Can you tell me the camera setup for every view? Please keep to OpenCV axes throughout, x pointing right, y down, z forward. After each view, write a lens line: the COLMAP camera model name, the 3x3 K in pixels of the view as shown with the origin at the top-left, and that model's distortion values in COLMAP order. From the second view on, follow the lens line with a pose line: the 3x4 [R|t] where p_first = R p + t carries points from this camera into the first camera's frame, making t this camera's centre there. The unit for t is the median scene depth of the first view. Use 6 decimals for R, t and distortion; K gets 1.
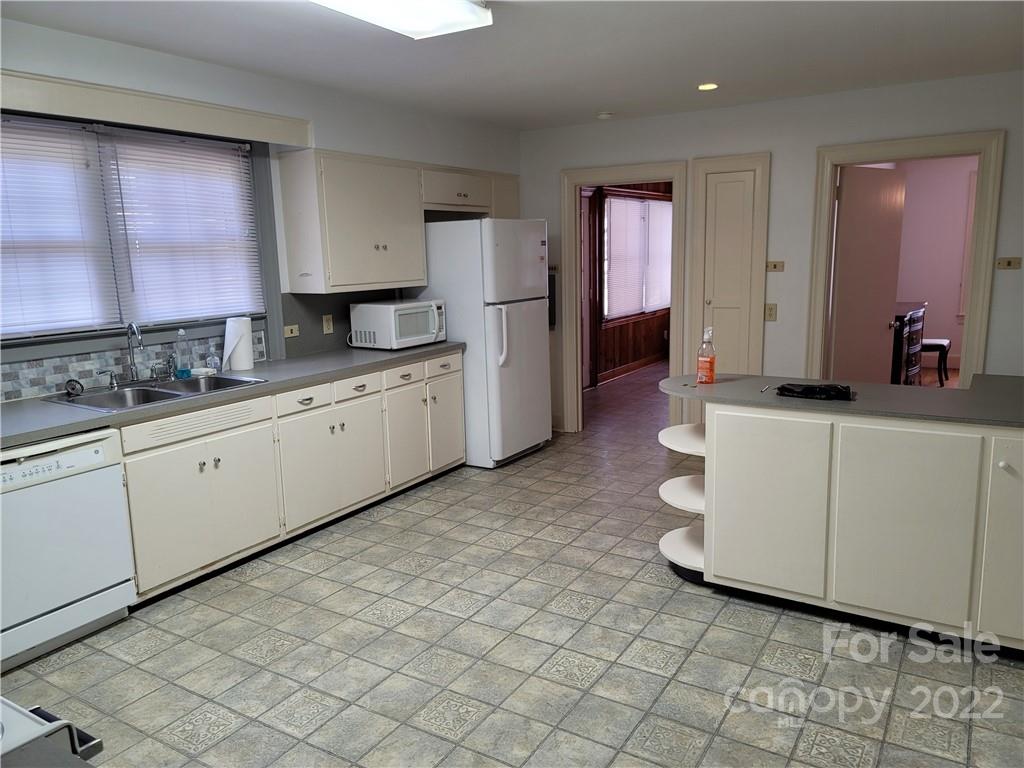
lens RADIAL K [[752.5, 0, 514.5], [0, 752.5, 385.1], [0, 0, 1]] dist [0.027469, -0.013656]
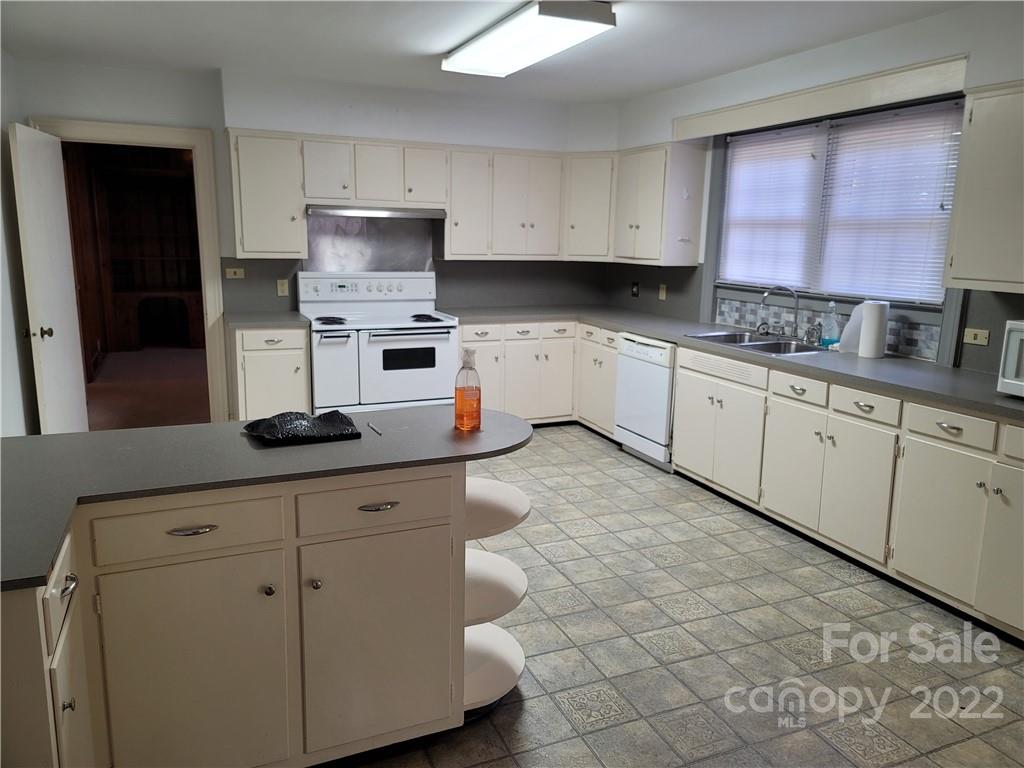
lens RADIAL K [[752.5, 0, 520.8], [0, 752.5, 374.4], [0, 0, 1]] dist [0.027469, -0.013656]
pose [[-0.572377, 0.165341, -0.803148, 0.614395], [-0.146533, 0.943070, 0.298575, -0.208373], [0.806792, 0.288585, -0.515563, 1.107862]]
